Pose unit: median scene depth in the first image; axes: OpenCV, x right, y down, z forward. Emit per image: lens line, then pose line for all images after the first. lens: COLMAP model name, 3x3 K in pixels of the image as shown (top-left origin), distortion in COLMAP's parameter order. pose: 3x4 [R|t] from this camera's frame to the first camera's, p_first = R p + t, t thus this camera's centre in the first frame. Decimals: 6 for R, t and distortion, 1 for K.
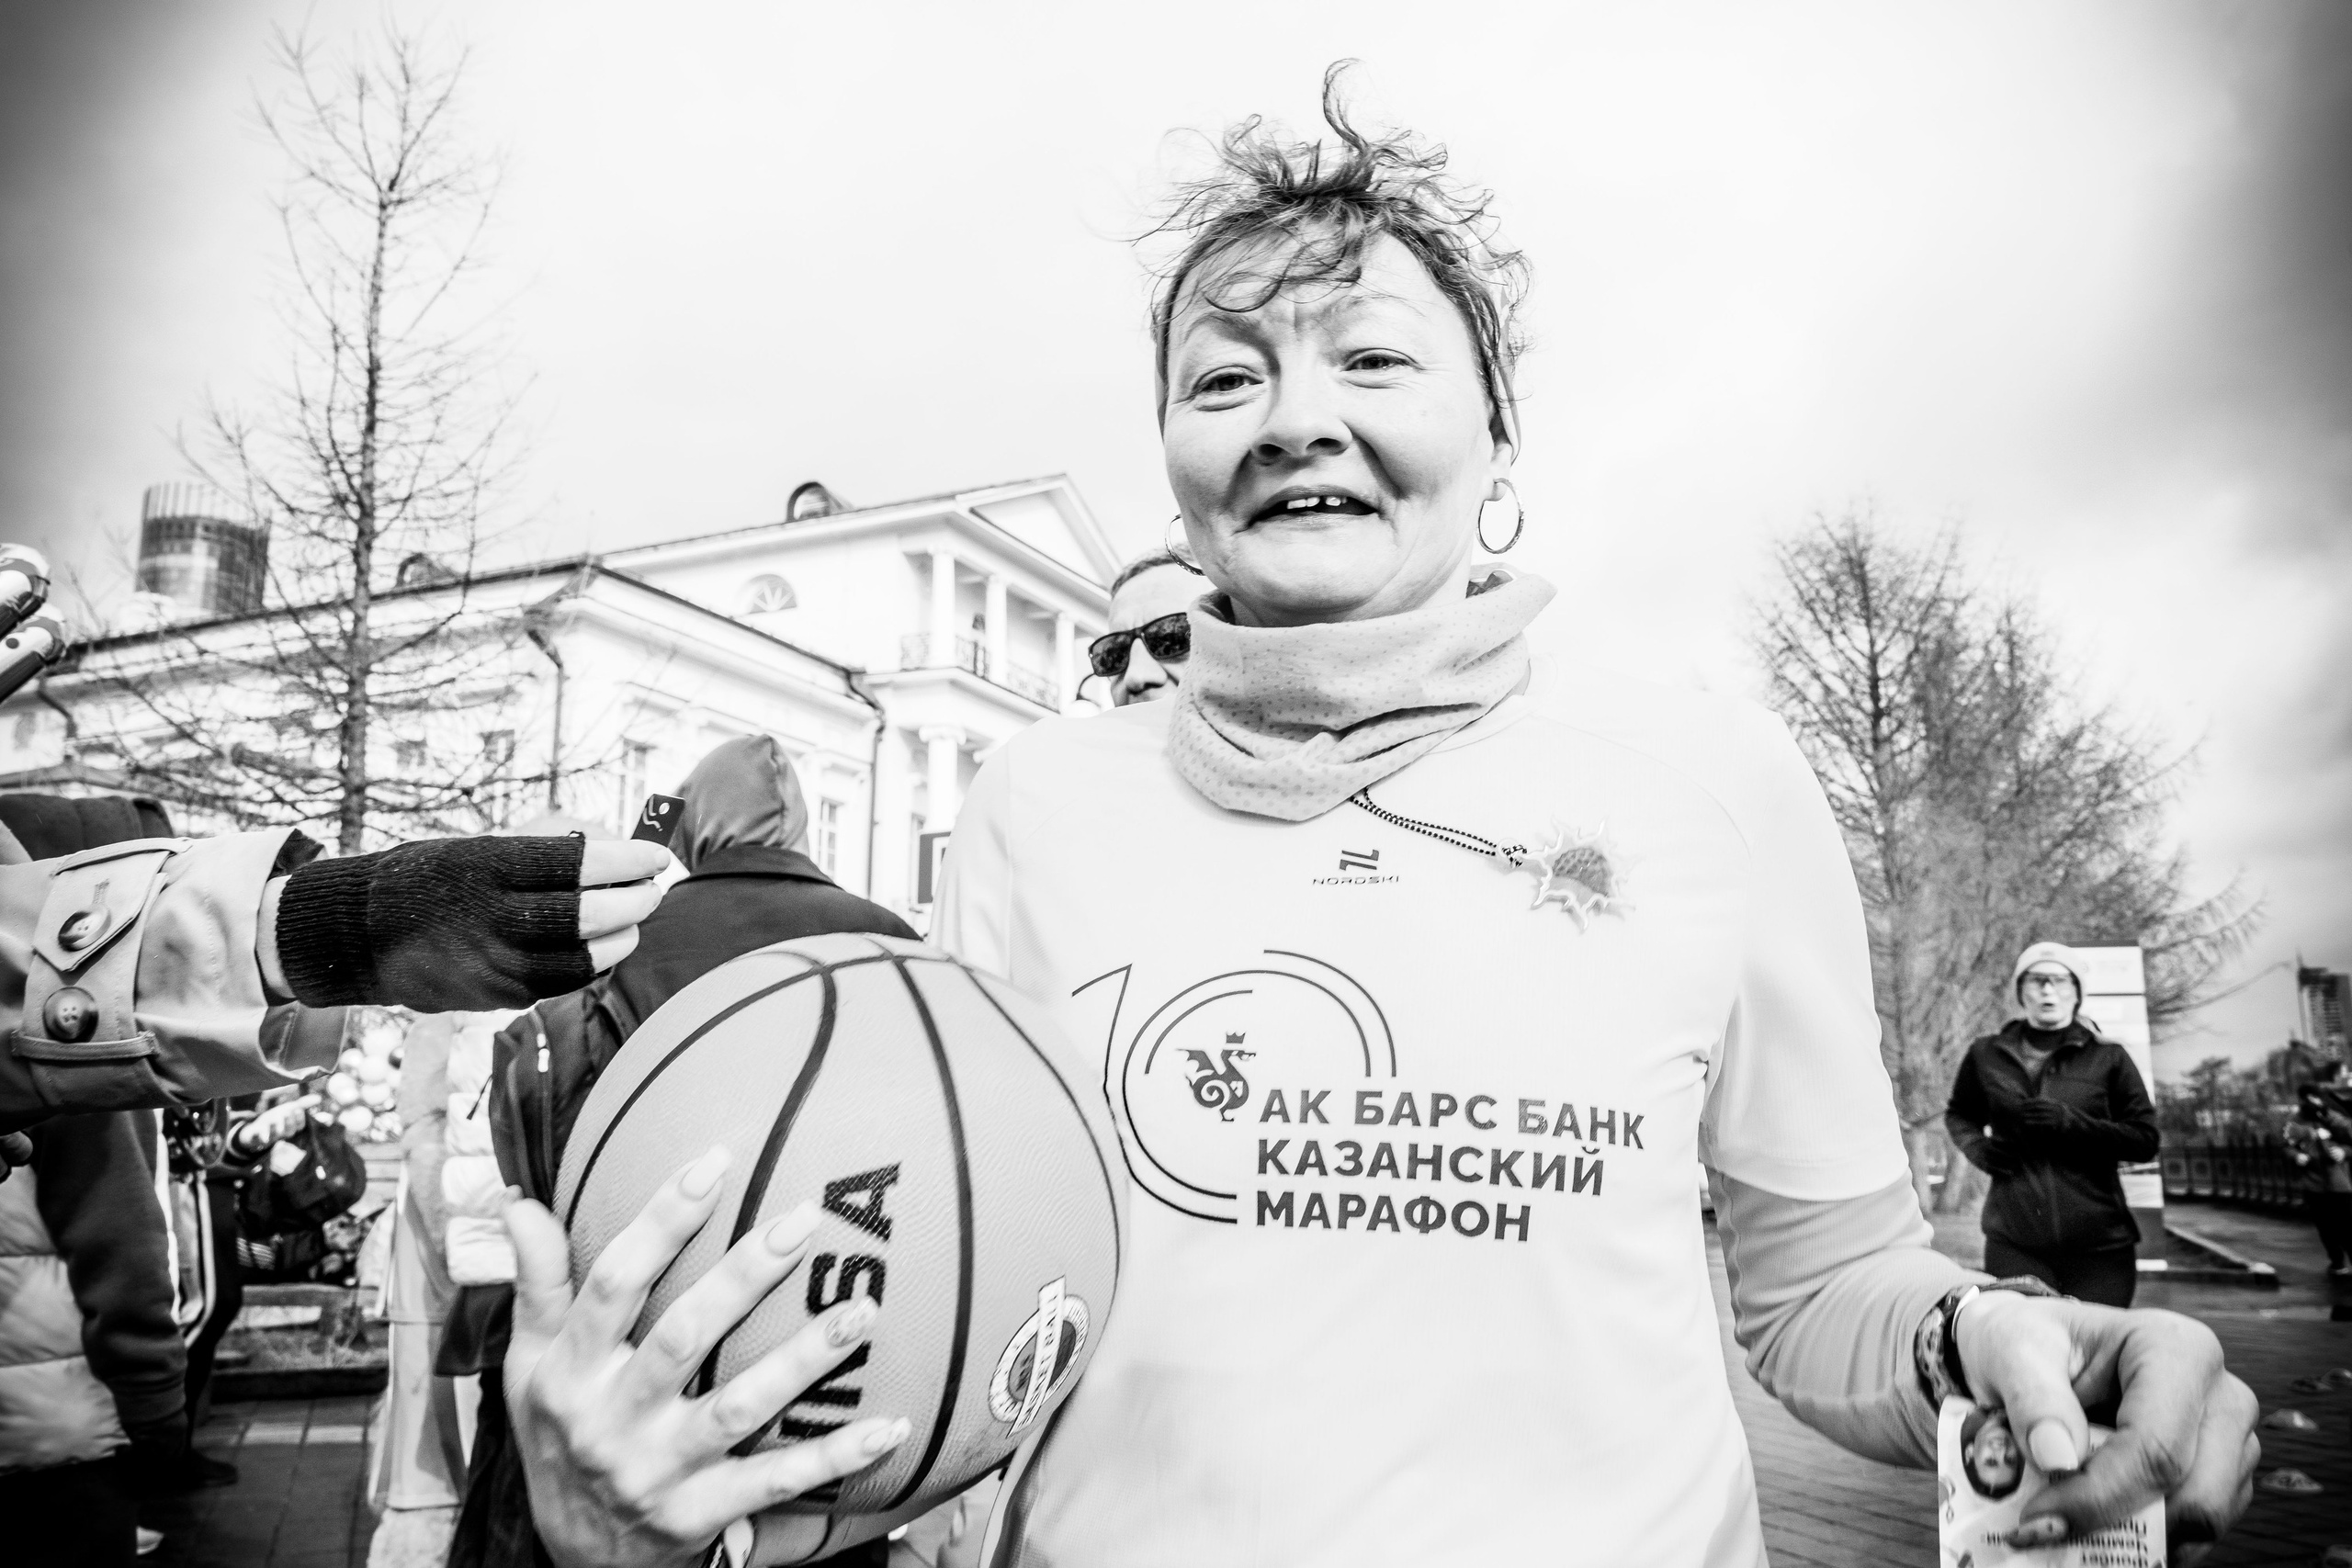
lens RADIAL K [[1868.8, 0, 1176.0], [0, 1868.8, 784.0], [0, 0, 1]] dist [-0.007657, 0.006013]
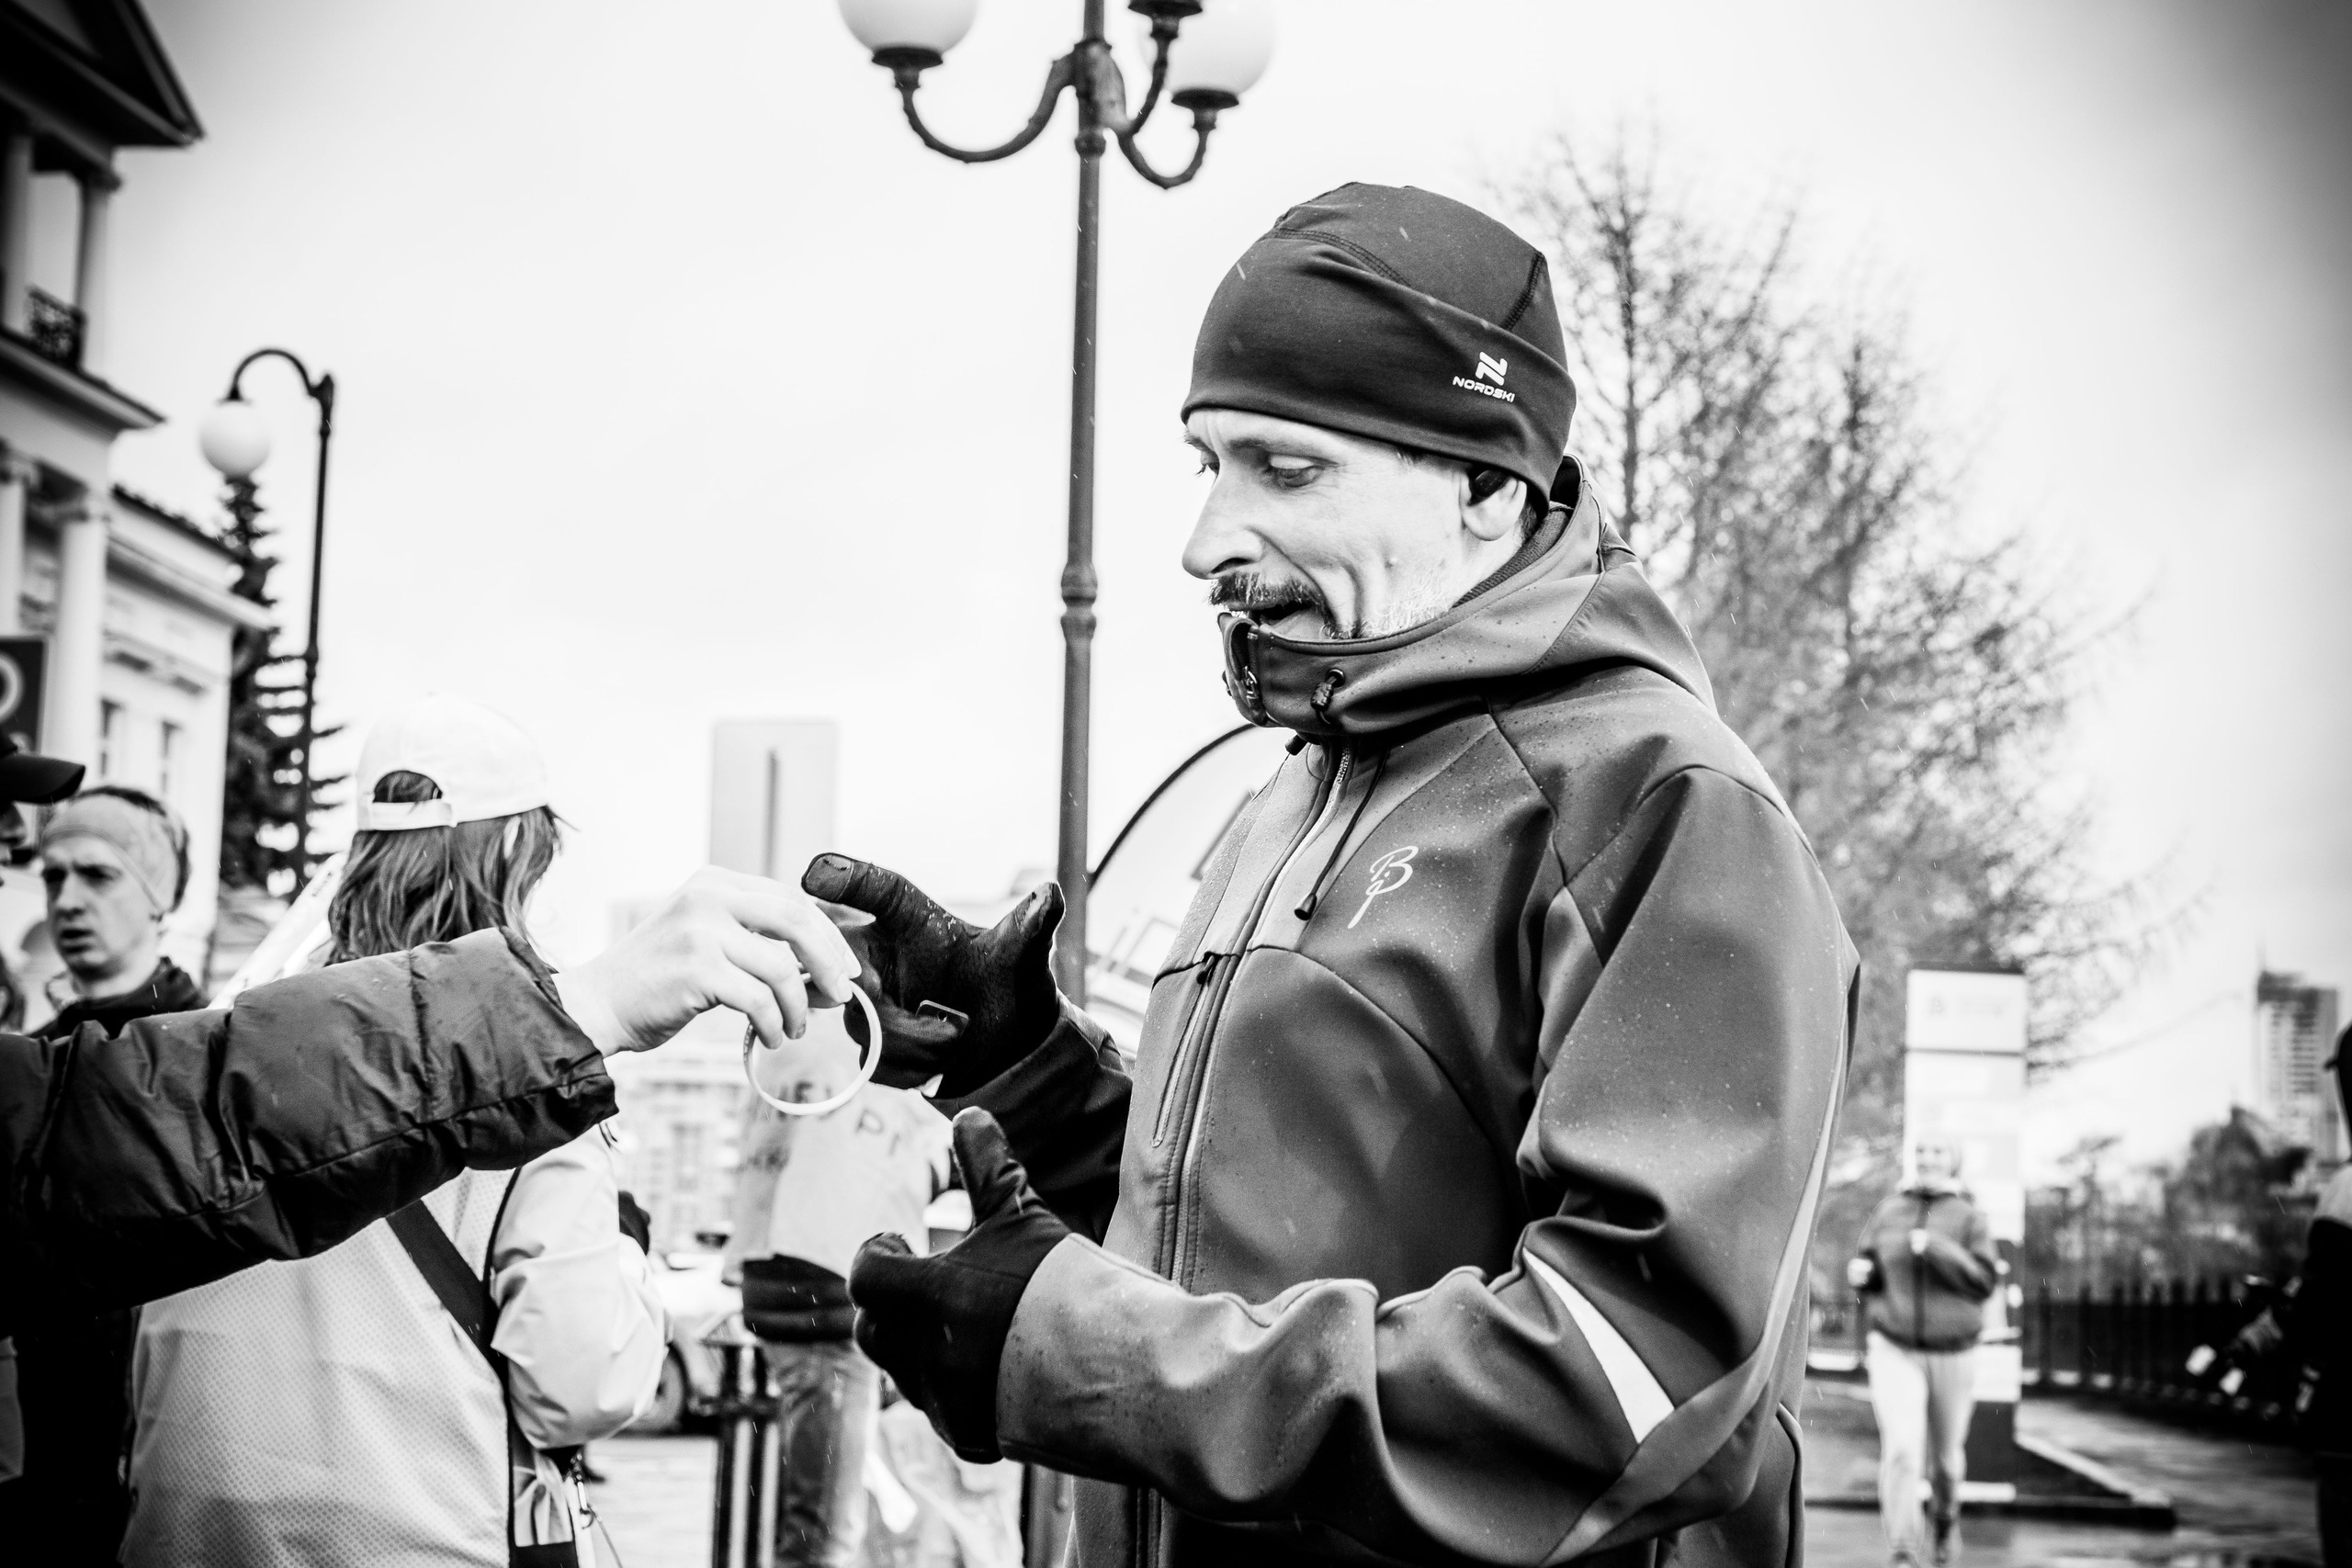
lens RADIAL K [[4399.3, 0, 1176.0], [0, 4399.3, 784.0], [0, 0, 1]] dist [0.064284, 0.084848]
pose [[0.954067, 0.060814, 0.293357, -0.127806], [-0.086624, 0.993354, 0.075795, -0.044545], [-0.286798, -0.097726, 0.952994, -0.210011]]
